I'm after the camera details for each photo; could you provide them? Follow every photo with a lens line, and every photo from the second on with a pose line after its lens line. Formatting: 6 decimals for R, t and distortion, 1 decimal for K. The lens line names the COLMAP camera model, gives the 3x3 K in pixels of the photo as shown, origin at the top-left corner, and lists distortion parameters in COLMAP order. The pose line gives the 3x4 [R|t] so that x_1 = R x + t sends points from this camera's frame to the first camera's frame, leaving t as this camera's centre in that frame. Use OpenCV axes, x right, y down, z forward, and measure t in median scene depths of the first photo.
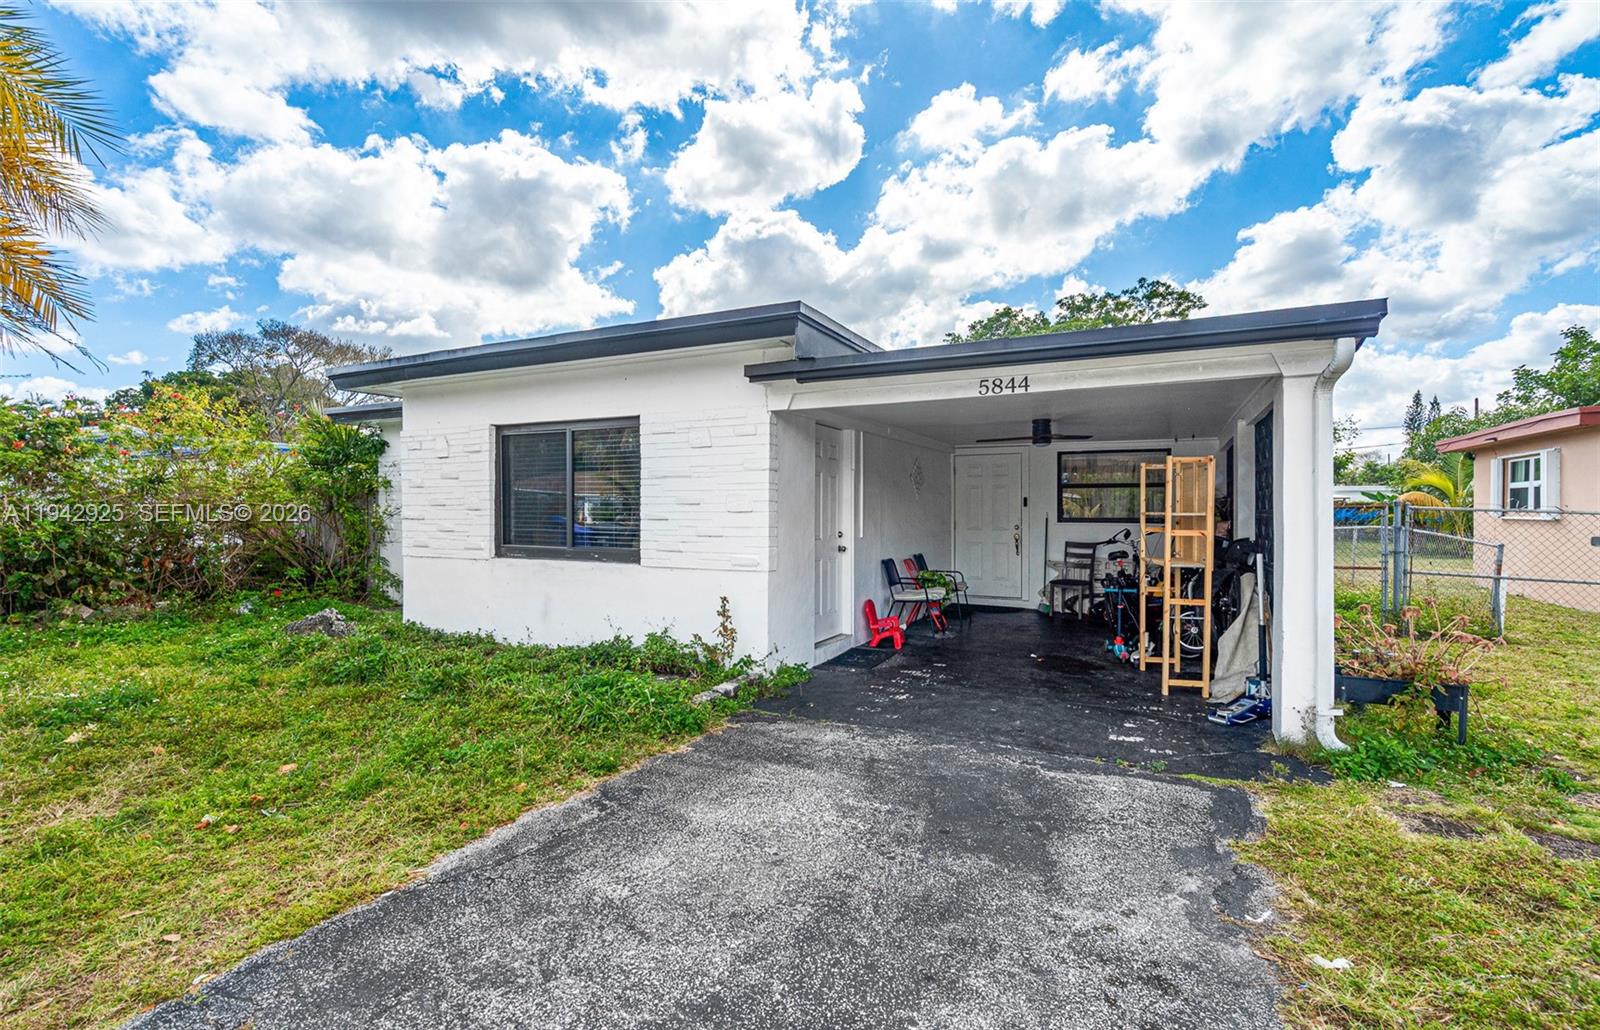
lens RADIAL K [[742.9, 0, 760.4], [0, 742.9, 515.3], [0, 0, 1]] dist [0.001217, -0.001670]
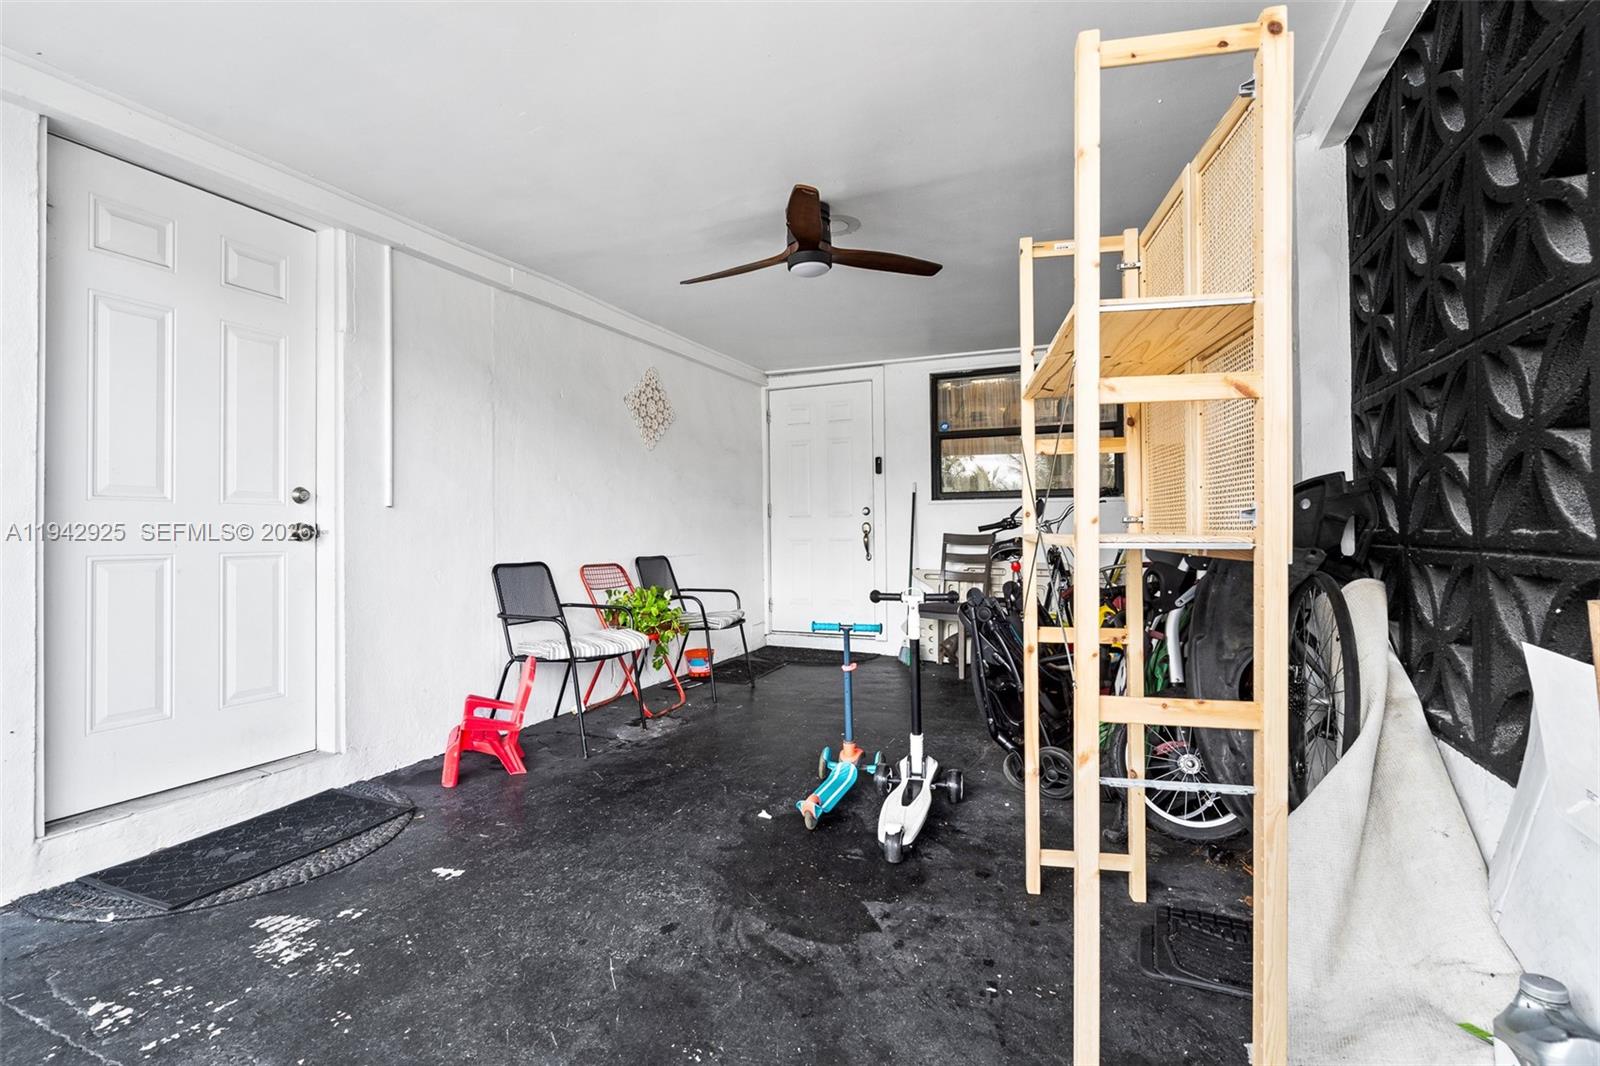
lens RADIAL K [[765.0, 0, 799.6], [0, 765.0, 520.8], [0, 0, 1]] dist [-0.004612, 0.002441]
pose [[0.995561, -0.002222, 0.094092, 0.345304], [0.004184, 0.999778, -0.020659, 0.051017], [-0.094025, 0.020961, 0.995349, 0.612079]]
